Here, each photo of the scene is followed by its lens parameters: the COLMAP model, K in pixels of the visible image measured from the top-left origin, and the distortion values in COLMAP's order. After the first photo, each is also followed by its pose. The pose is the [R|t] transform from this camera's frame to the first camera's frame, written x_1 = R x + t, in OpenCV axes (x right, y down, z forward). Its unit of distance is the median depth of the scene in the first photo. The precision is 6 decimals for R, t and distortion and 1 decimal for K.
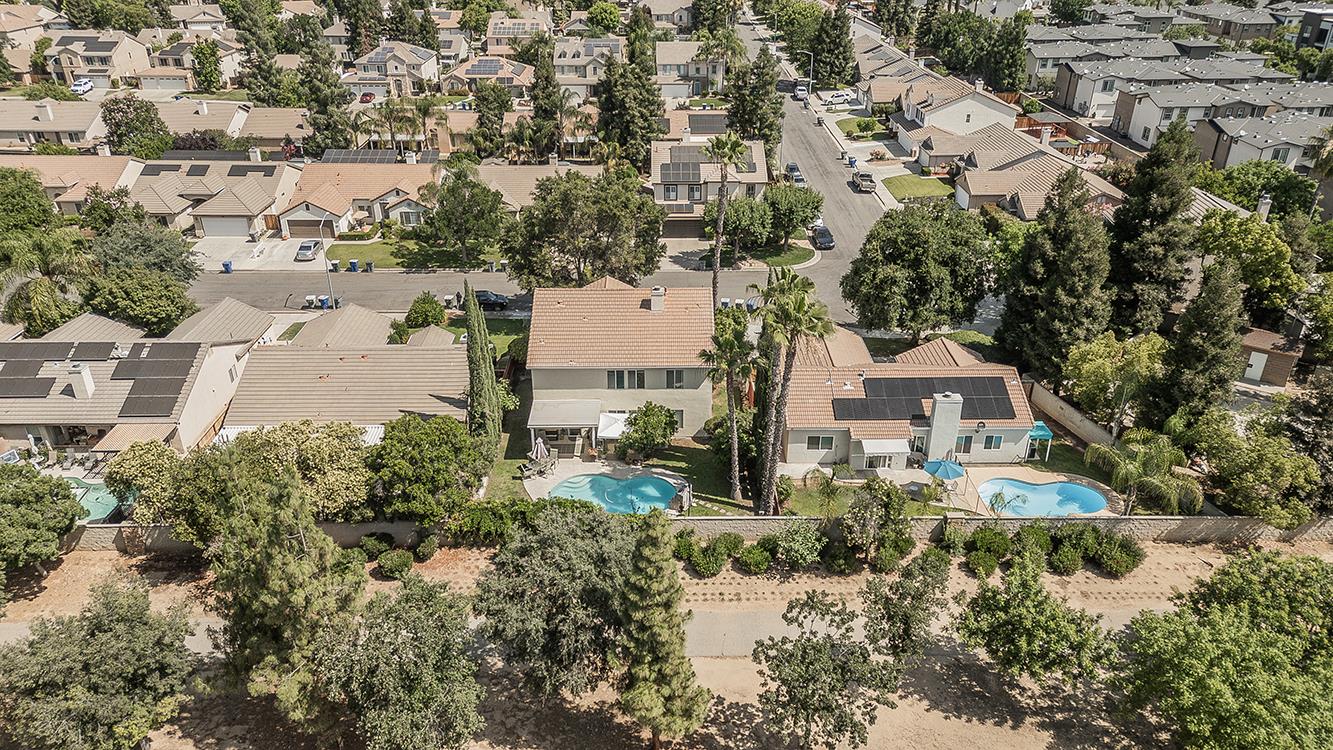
lens RADIAL K [[931.8, 0, 671.4], [0, 931.8, 378.2], [0, 0, 1]] dist [0.084110, -0.049807]
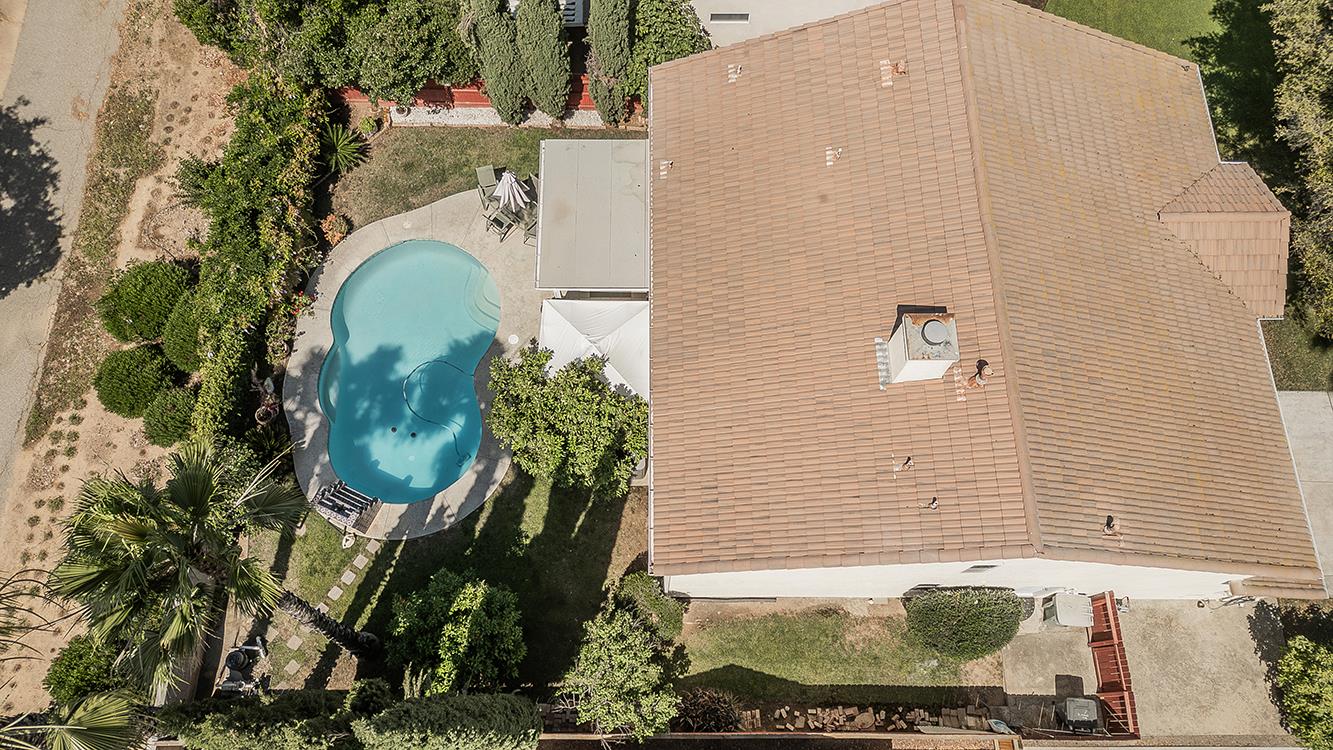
lens RADIAL K [[931.8, 0, 660.2], [0, 931.8, 378.5], [0, 0, 1]] dist [0.084110, -0.049807]
pose [[-0.015387, 0.936540, -0.350223, 0.097366], [-0.464172, 0.303544, 0.832109, -0.294787], [0.885611, 0.175367, 0.430045, 0.870593]]
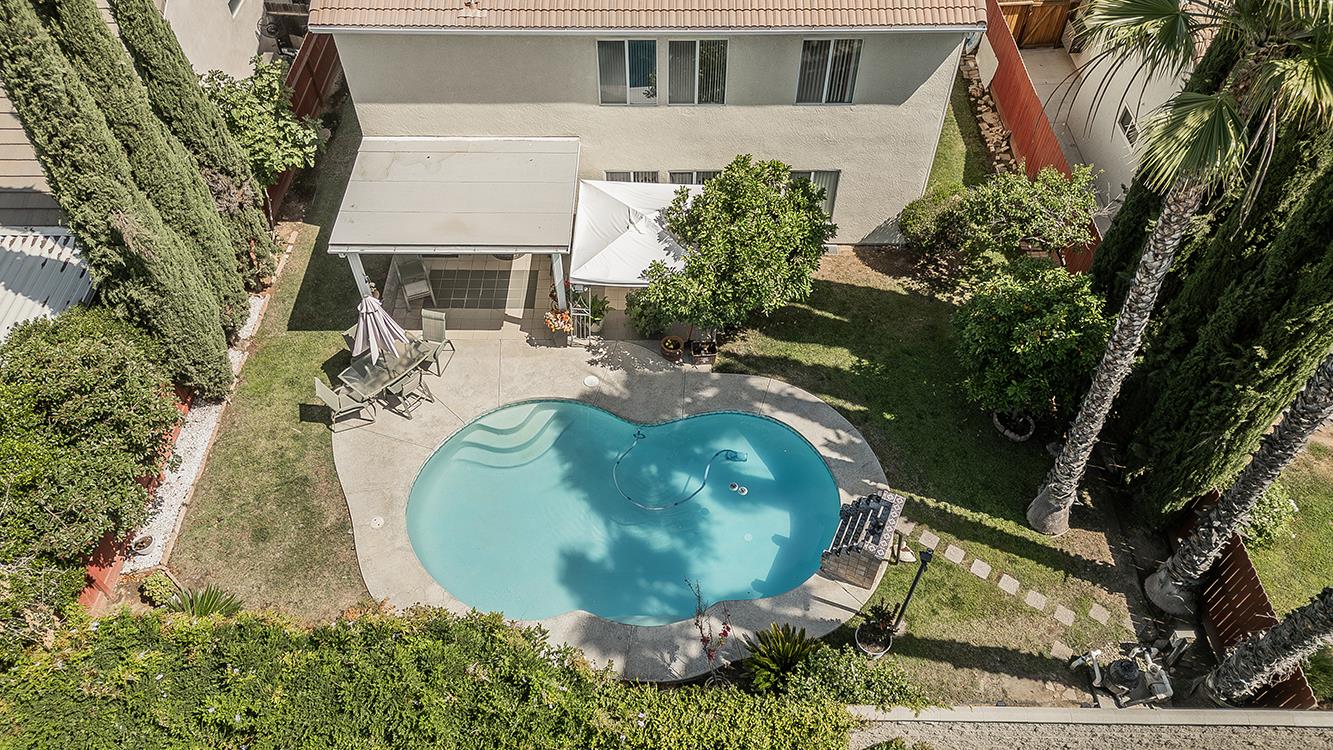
lens RADIAL K [[931.8, 0, 670.5], [0, 931.8, 382.5], [0, 0, 1]] dist [0.084110, -0.049807]
pose [[0.999864, 0.010548, -0.012702, -0.042544], [-0.004797, 0.921732, 0.387797, -0.024151], [0.015799, -0.387684, 0.921657, 0.704890]]
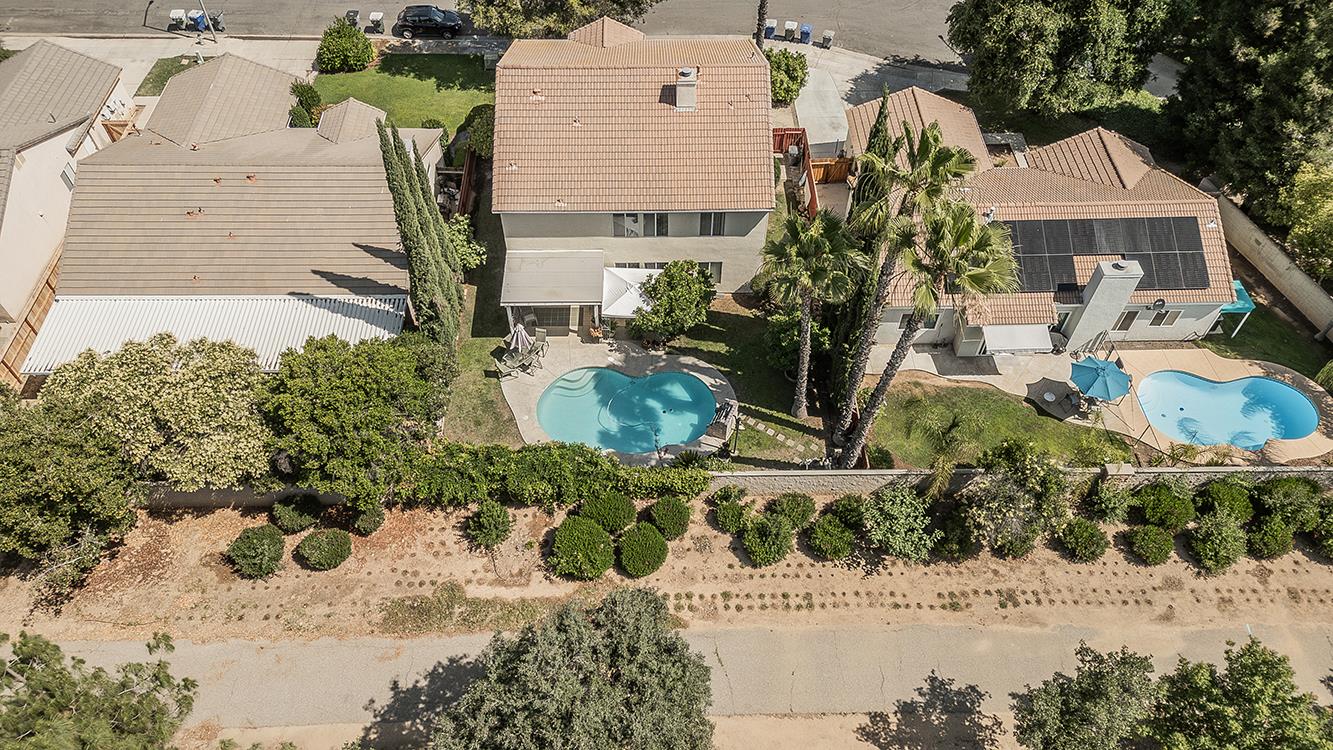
lens RADIAL K [[931.8, 0, 671.6], [0, 931.8, 376.5], [0, 0, 1]] dist [0.084110, -0.049807]
pose [[0.999954, -0.001103, 0.009497, -0.033529], [-0.002813, 0.915419, 0.402492, -0.176396], [-0.009138, -0.402501, 0.915374, 0.338225]]
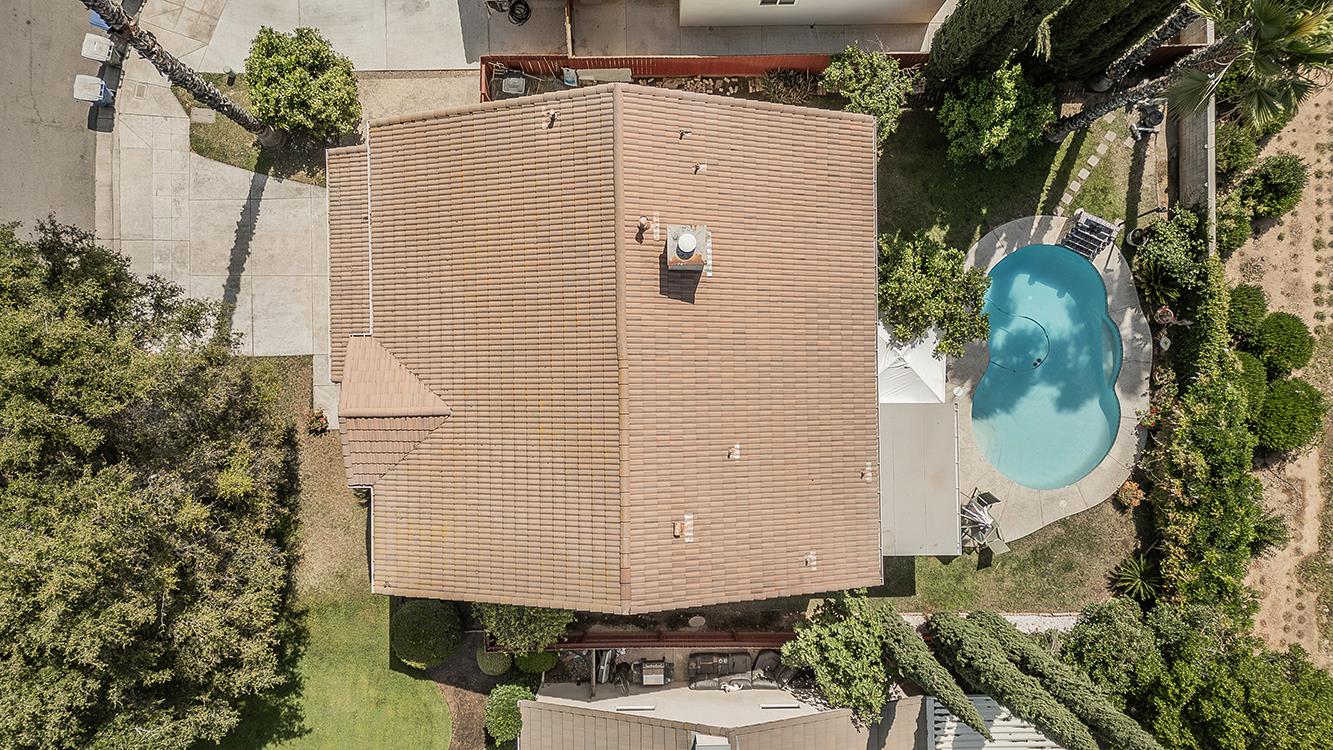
lens RADIAL K [[931.8, 0, 665.0], [0, 931.8, 379.3], [0, 0, 1]] dist [0.084110, -0.049807]
pose [[0.003532, -0.999984, 0.004338, -0.068957], [0.443430, 0.005455, 0.896292, -0.425233], [-0.896302, -0.001242, 0.443442, 0.912636]]
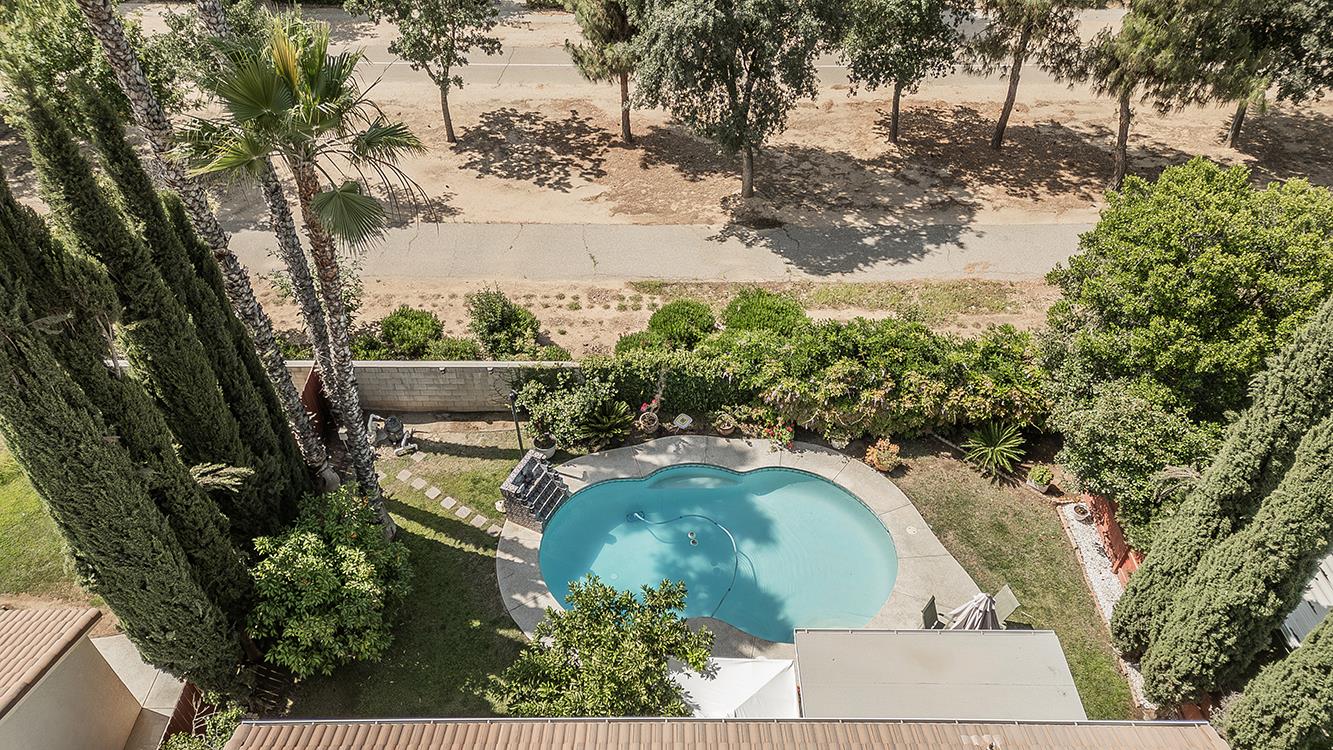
lens RADIAL K [[931.8, 0, 663.5], [0, 931.8, 370.2], [0, 0, 1]] dist [0.084110, -0.049807]
pose [[-0.999819, -0.014747, 0.011988, -0.043001], [0.006297, 0.338112, 0.941085, -0.229833], [-0.017932, 0.940990, -0.337958, 1.010151]]
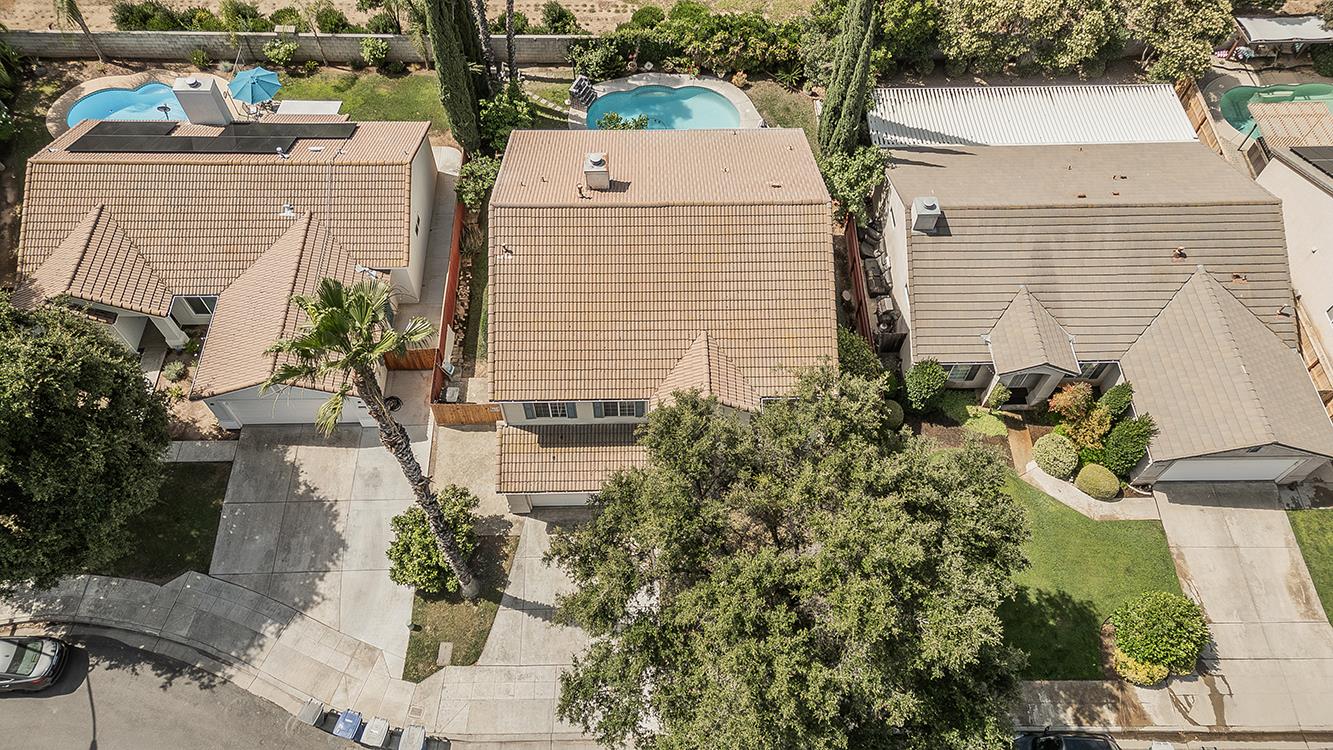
lens RADIAL K [[931.8, 0, 669.8], [0, 931.8, 371.6], [0, 0, 1]] dist [0.084110, -0.049807]
pose [[-0.999827, -0.002555, -0.018404, -0.050763], [-0.018557, 0.087802, 0.995965, -0.662531], [-0.000929, 0.996135, -0.087835, 1.241863]]
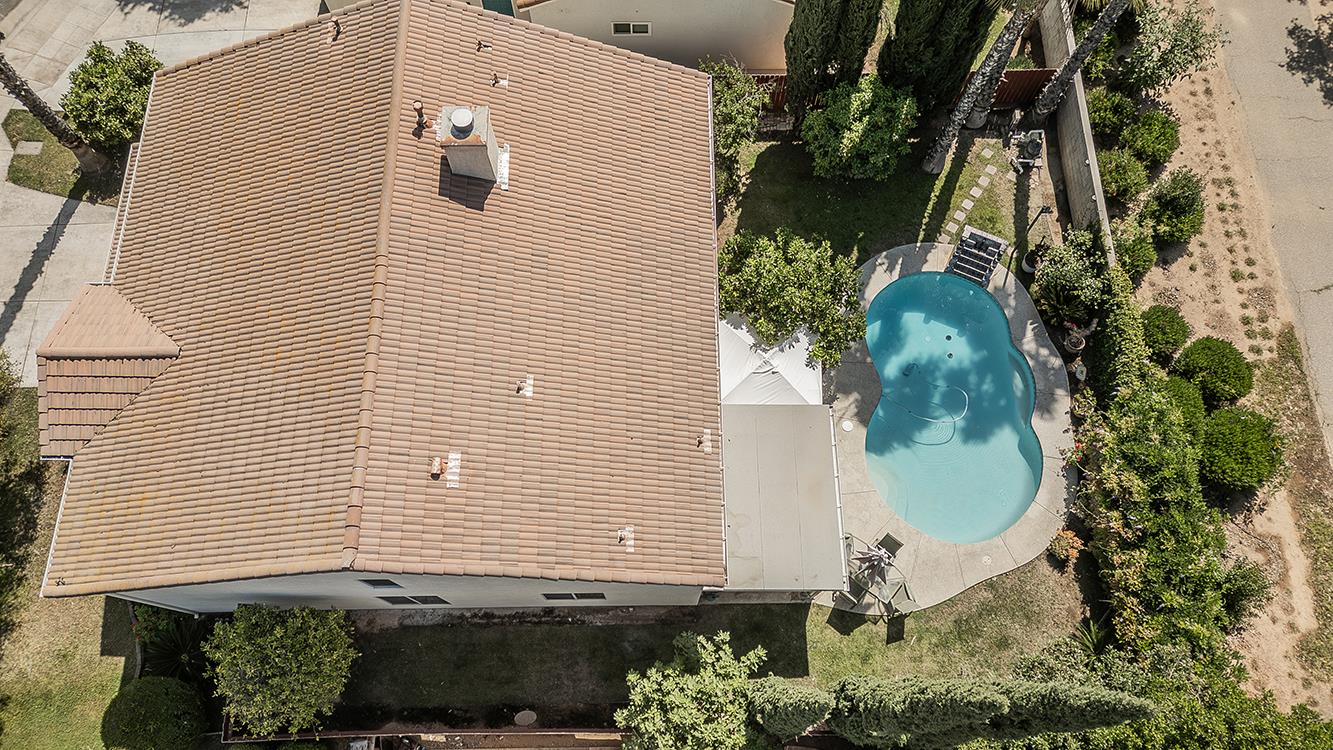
lens RADIAL K [[931.8, 0, 663.2], [0, 931.8, 374.3], [0, 0, 1]] dist [0.084110, -0.049807]
pose [[0.006502, -0.938425, 0.345420, -0.199168], [0.447382, 0.311659, 0.838283, -0.305331], [-0.894319, 0.149084, 0.421861, 0.886915]]
